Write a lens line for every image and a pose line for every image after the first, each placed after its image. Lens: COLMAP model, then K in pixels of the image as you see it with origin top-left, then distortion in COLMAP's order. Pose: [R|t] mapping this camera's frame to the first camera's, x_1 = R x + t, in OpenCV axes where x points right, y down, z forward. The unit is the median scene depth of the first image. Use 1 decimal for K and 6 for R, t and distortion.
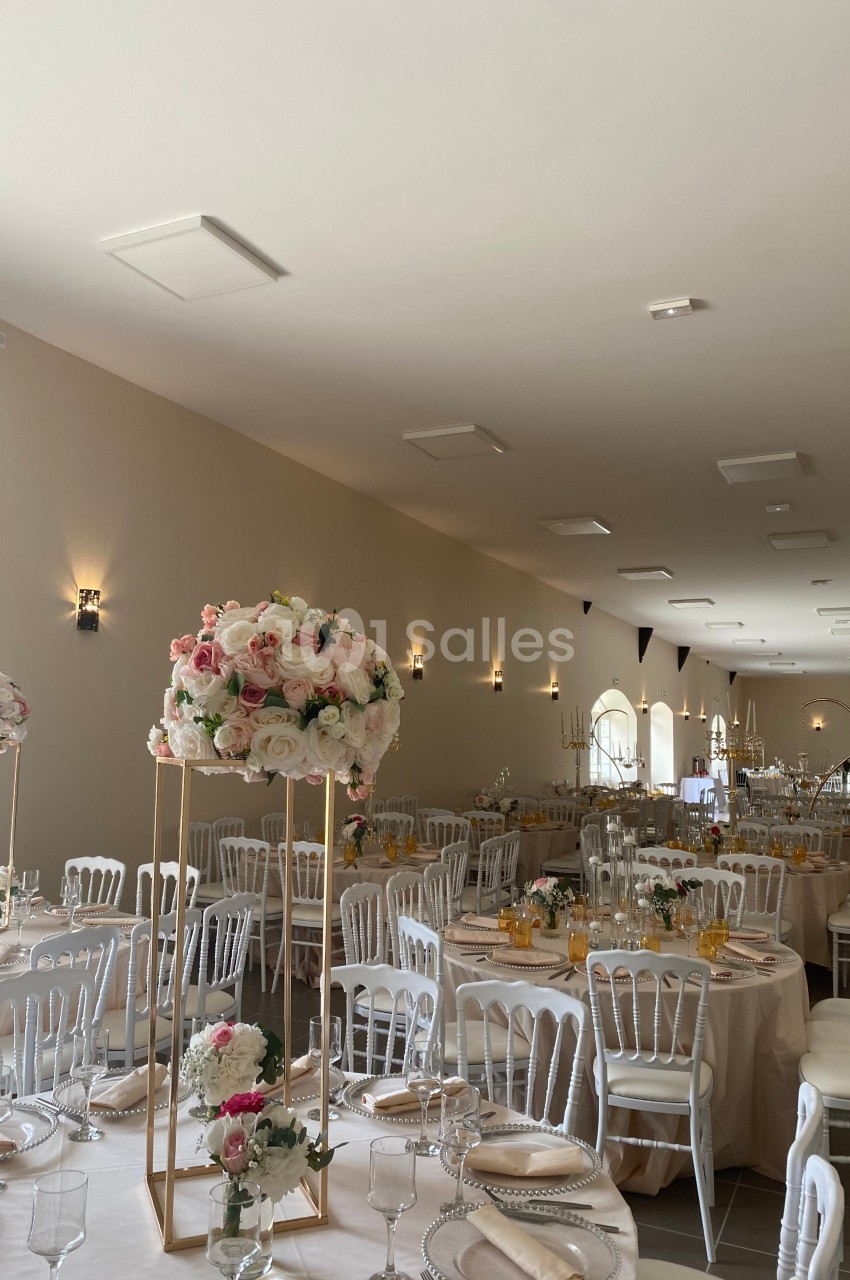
lens RADIAL K [[985.7, 0, 425.0], [0, 985.7, 640.0], [0, 0, 1]] dist [0.013356, 0.004399]
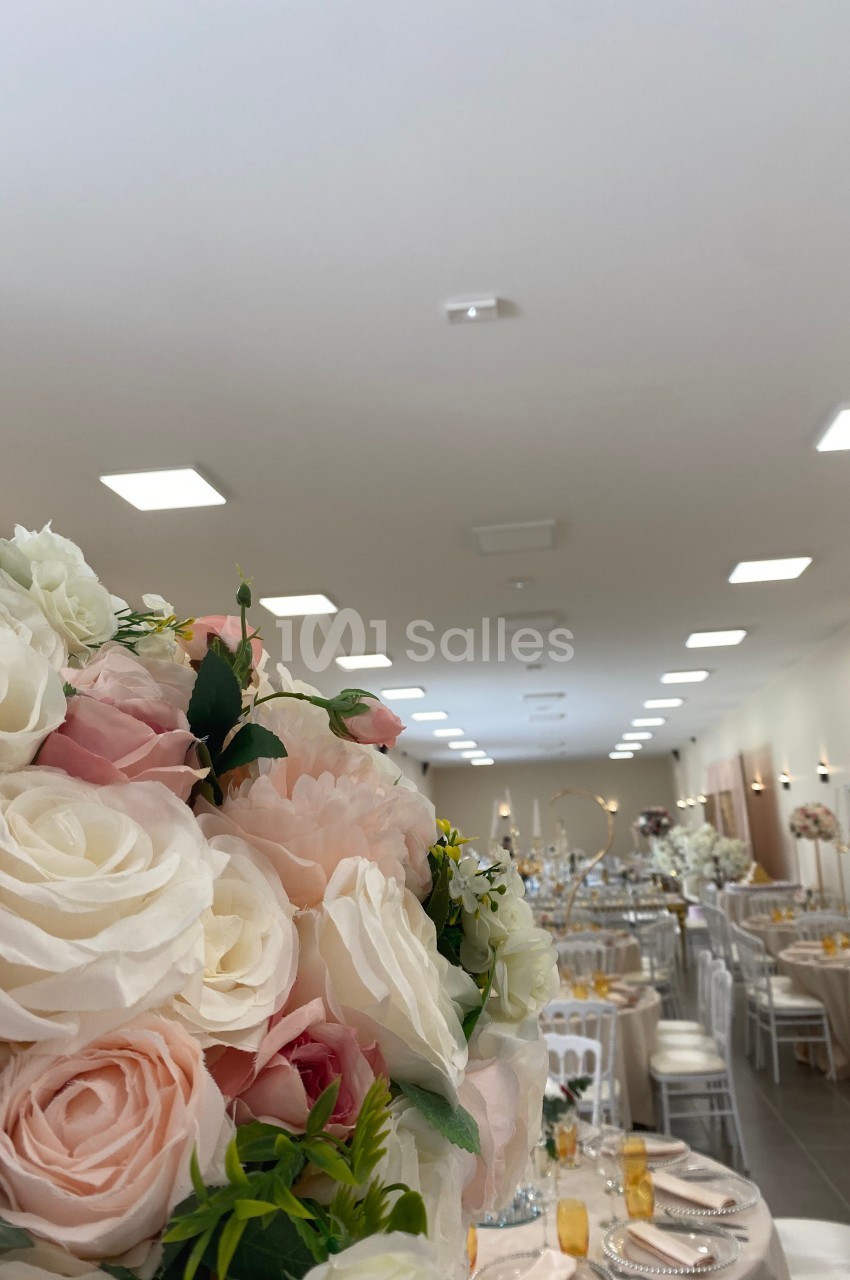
lens RADIAL K [[985.7, 0, 425.0], [0, 985.7, 640.0], [0, 0, 1]] dist [0.013356, 0.004399]
pose [[0.945317, 0.002674, 0.326143, -0.045556], [0.028486, 0.995468, -0.090727, -0.000308], [-0.324908, 0.095056, 0.940957, 0.293404]]
